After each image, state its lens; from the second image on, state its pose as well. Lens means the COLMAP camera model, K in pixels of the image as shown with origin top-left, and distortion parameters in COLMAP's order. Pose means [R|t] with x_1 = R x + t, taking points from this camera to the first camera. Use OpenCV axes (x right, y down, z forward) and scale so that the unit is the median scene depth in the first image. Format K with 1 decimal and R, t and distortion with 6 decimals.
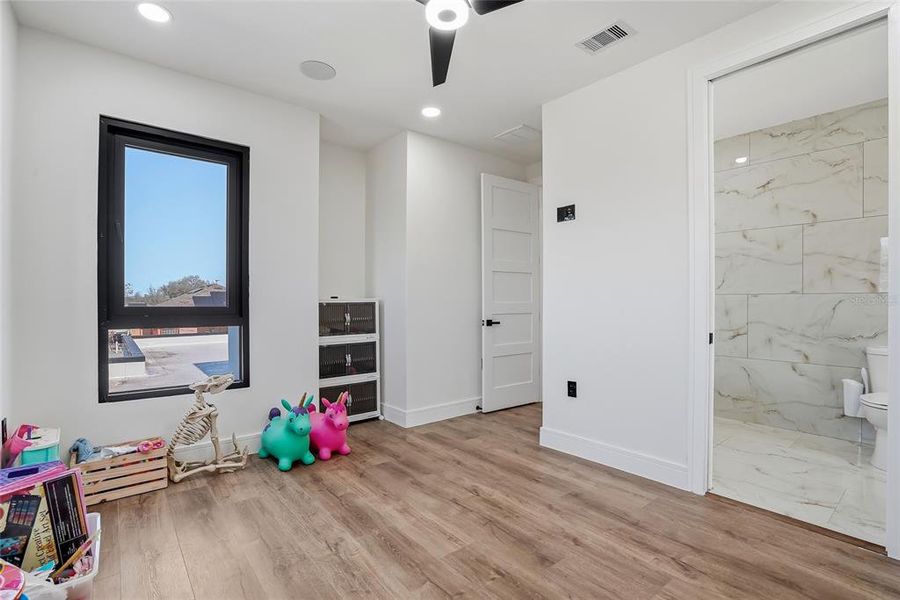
lens RADIAL K [[426.7, 0, 455.5], [0, 426.7, 300.1], [0, 0, 1]] dist [-0.033805, 0.000672]
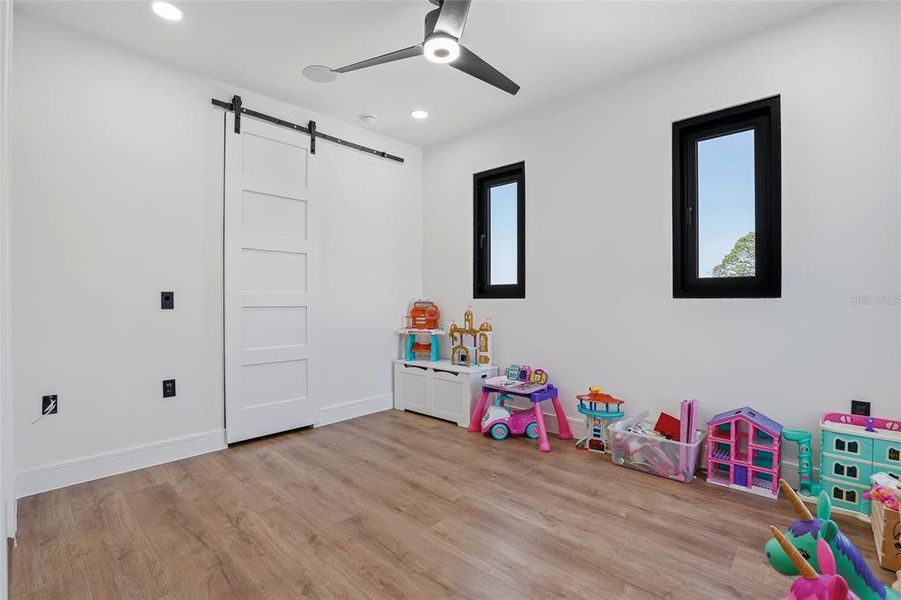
lens RADIAL K [[427.2, 0, 456.0], [0, 427.2, 300.1], [0, 0, 1]] dist [-0.033805, 0.000672]
pose [[-0.991766, 0.000319, -0.128060, 0.086065], [-0.000225, 0.999991, 0.004235, 0.023082], [0.128060, 0.004229, -0.991757, 2.029908]]
